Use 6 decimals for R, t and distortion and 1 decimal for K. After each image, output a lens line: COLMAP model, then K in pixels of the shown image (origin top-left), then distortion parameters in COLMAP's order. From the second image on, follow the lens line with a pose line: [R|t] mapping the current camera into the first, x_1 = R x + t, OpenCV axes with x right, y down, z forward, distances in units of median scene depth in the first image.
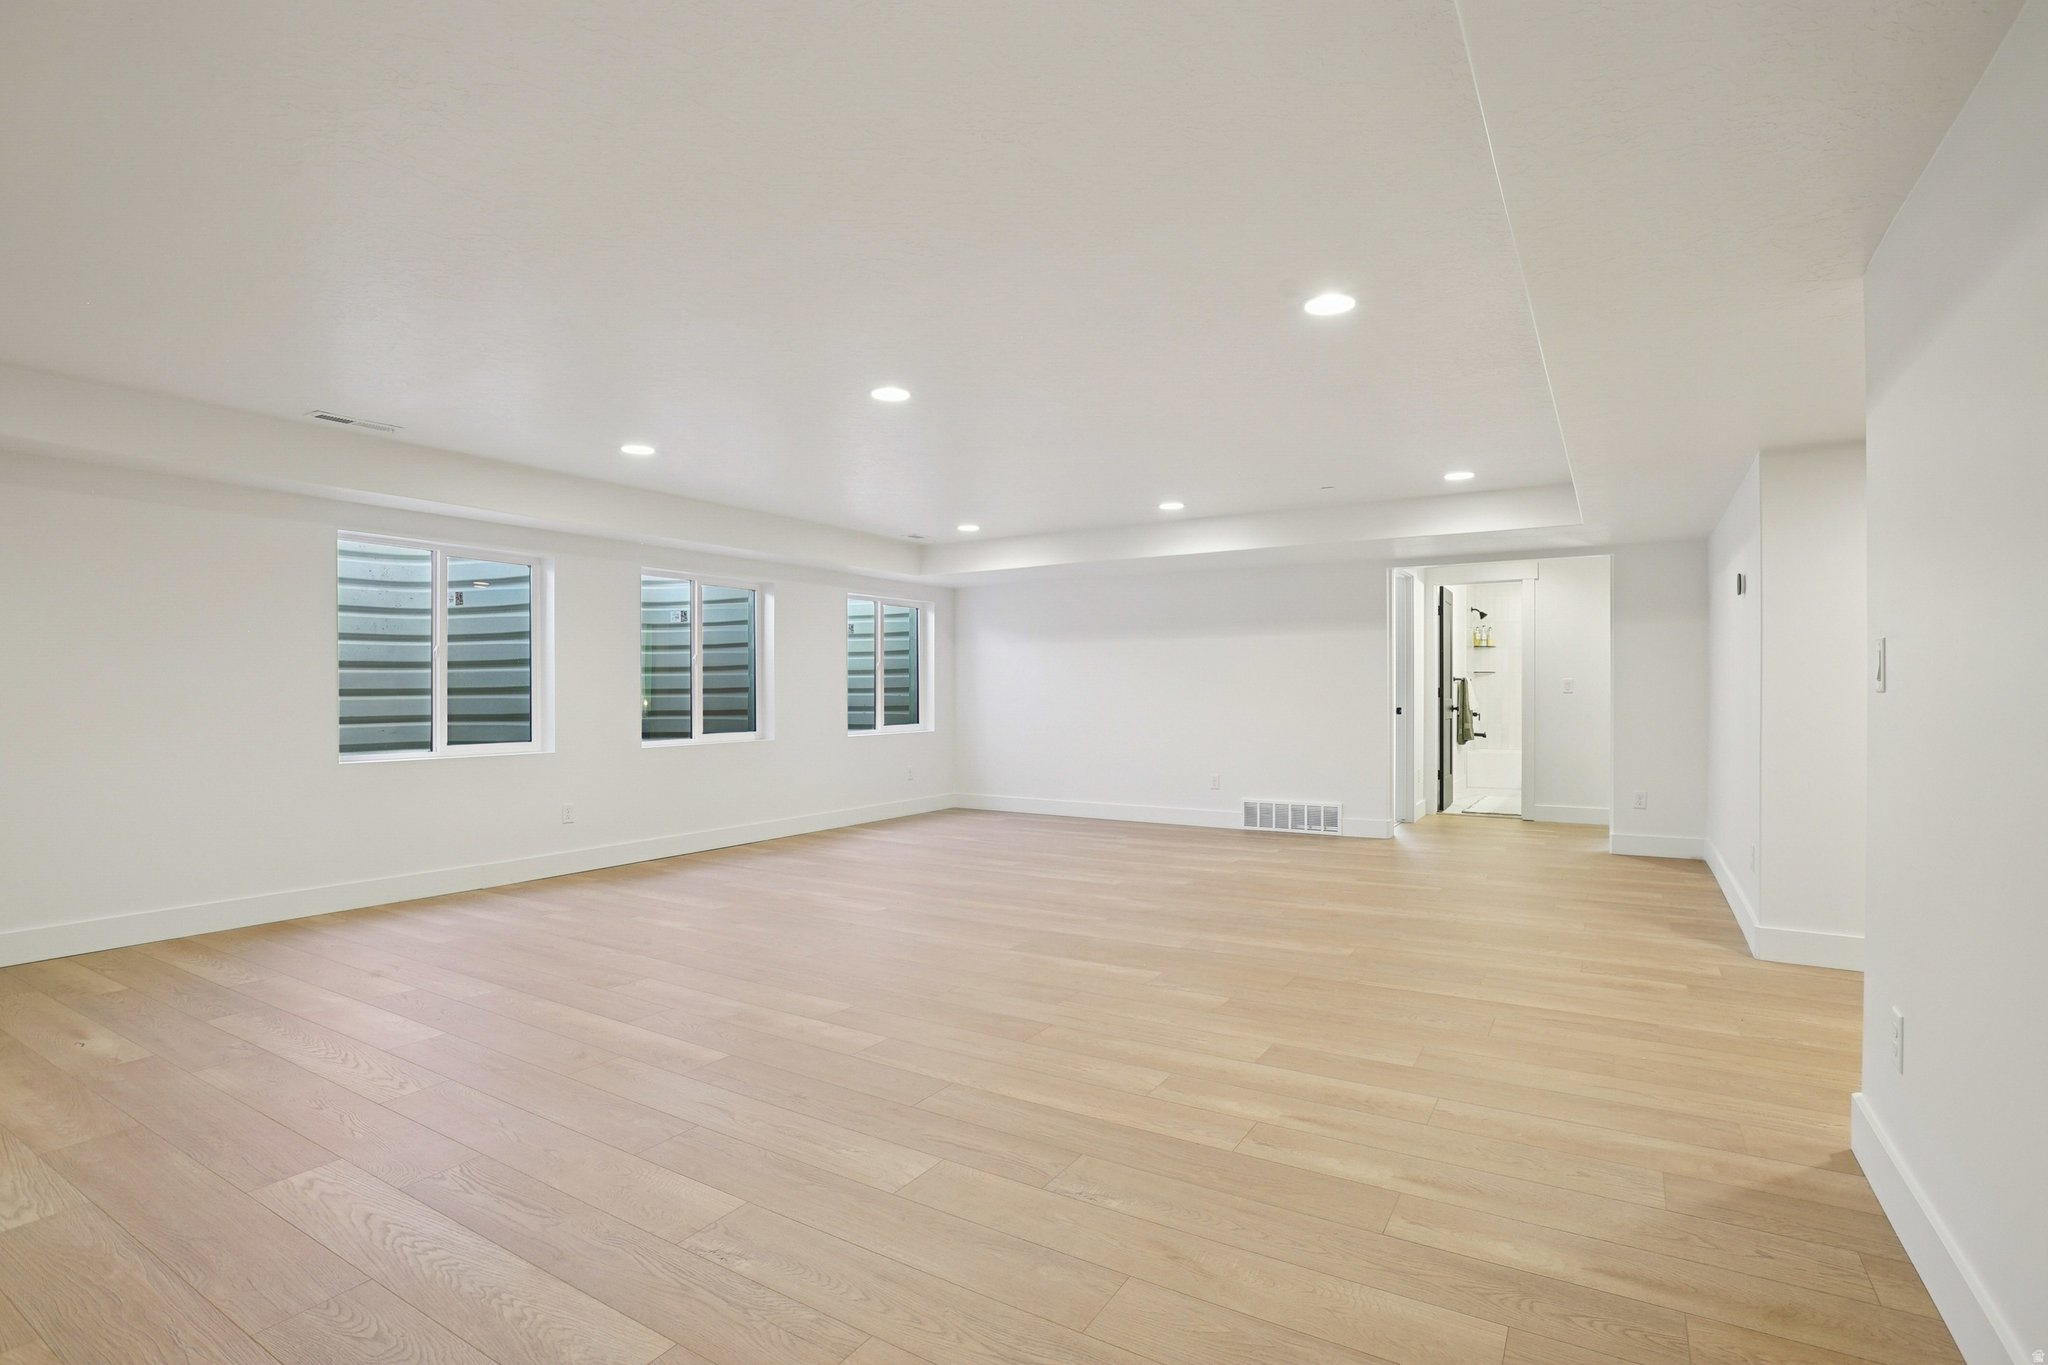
lens RADIAL K [[985.0, 0, 1022.3], [0, 985.0, 687.0], [0, 0, 1]] dist [-0.021622, 0.002097]
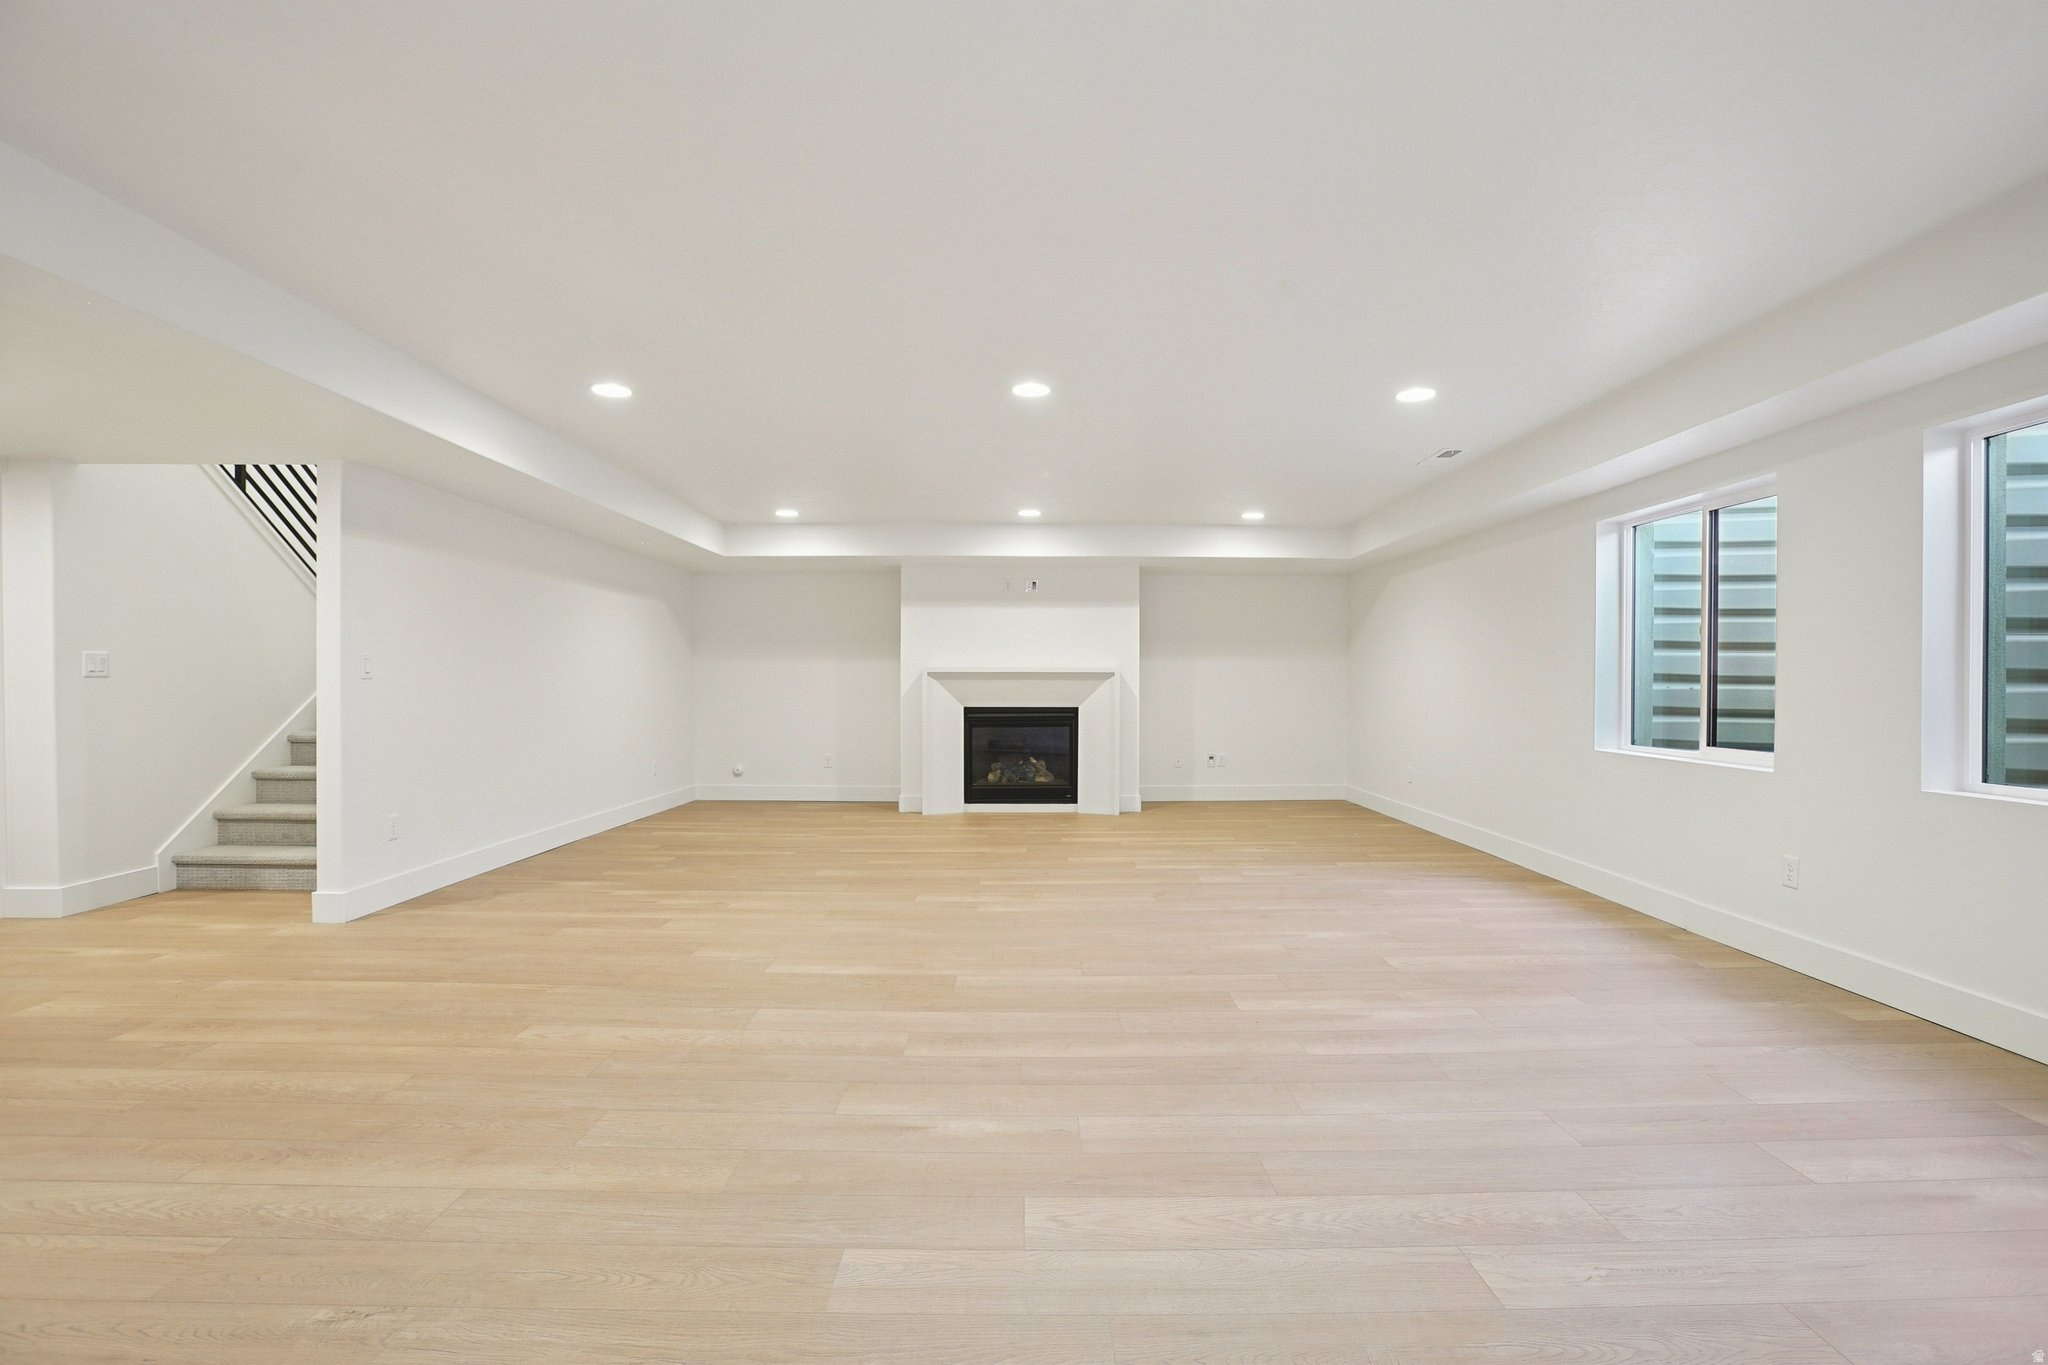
lens RADIAL K [[960.7, 0, 1018.1], [0, 960.7, 683.7], [0, 0, 1]] dist [-0.030702, 0.009943]
pose [[-0.856129, 0.000513, -0.516762, 0.371441], [-0.000527, 0.999998, 0.001866, 0.009318], [0.516762, 0.001870, -0.856127, 1.735139]]
